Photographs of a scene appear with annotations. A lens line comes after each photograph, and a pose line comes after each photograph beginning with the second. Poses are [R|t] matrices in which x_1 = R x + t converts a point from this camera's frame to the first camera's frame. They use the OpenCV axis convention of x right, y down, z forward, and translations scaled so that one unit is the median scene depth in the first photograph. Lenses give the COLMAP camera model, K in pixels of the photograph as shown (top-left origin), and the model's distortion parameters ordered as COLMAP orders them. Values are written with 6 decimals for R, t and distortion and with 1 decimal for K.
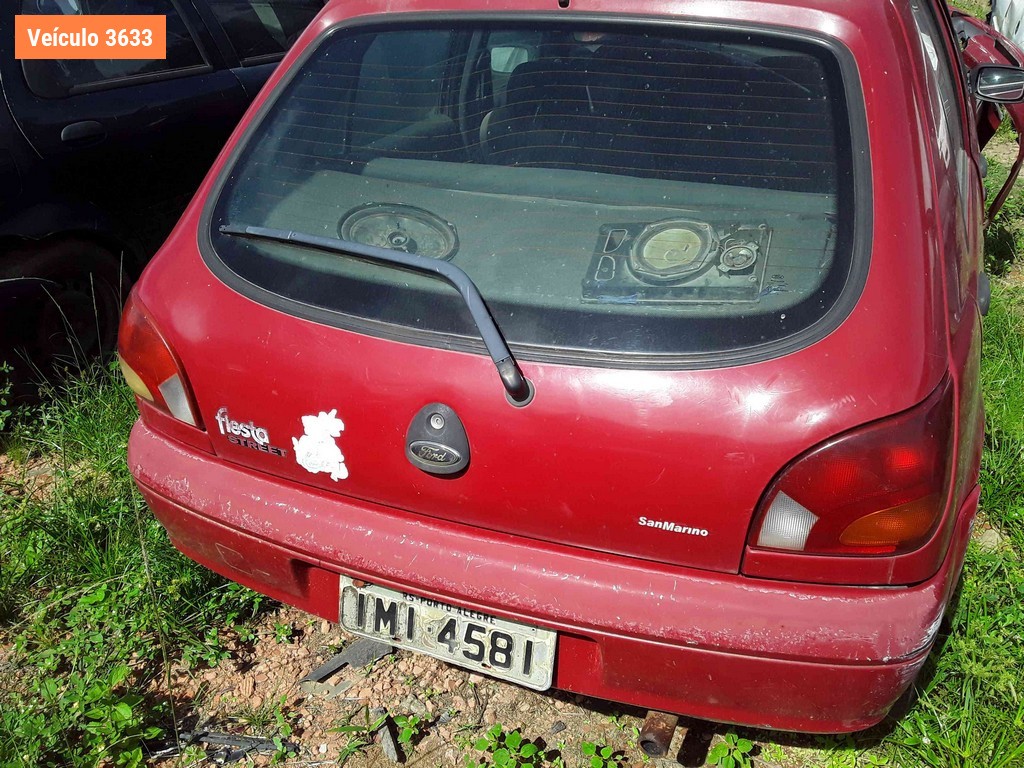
lens RADIAL K [[989.2, 0, 516.3], [0, 989.2, 386.4], [0, 0, 1]] dist [0.115182, -0.304587]
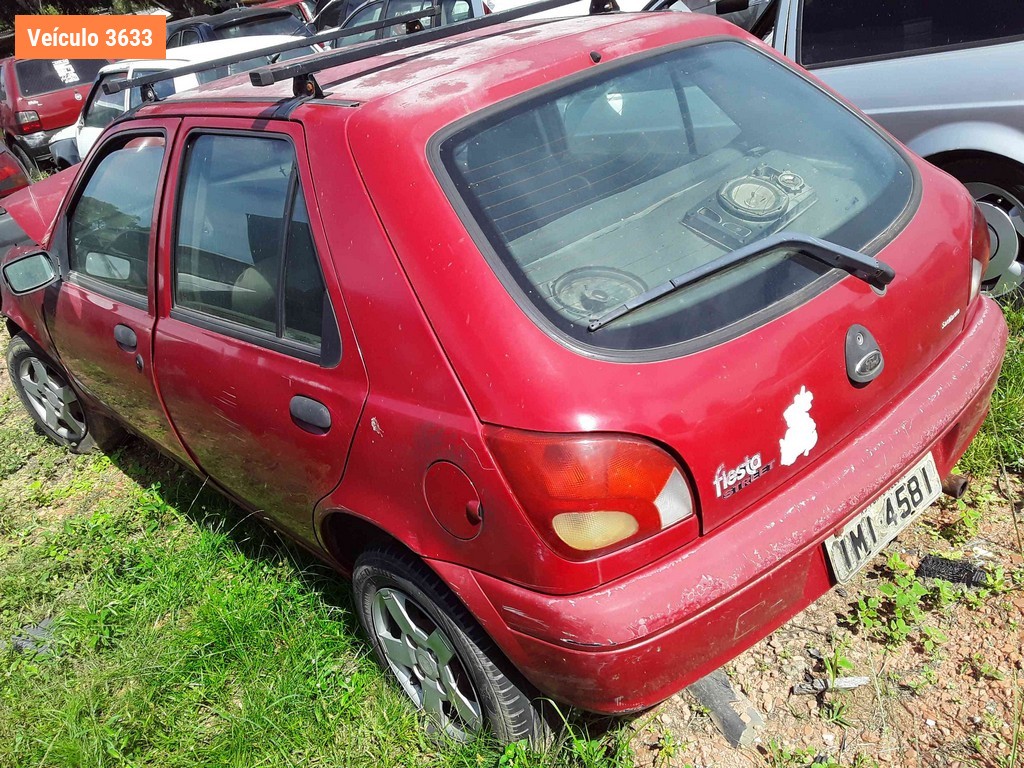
lens RADIAL K [[989.2, 0, 516.3], [0, 989.2, 386.4], [0, 0, 1]] dist [0.115182, -0.304587]
pose [[0.405970, -0.421379, 0.810943, -1.143053], [0.562348, 0.814654, 0.141787, -0.294666], [-0.720384, 0.398471, 0.567687, 0.569000]]
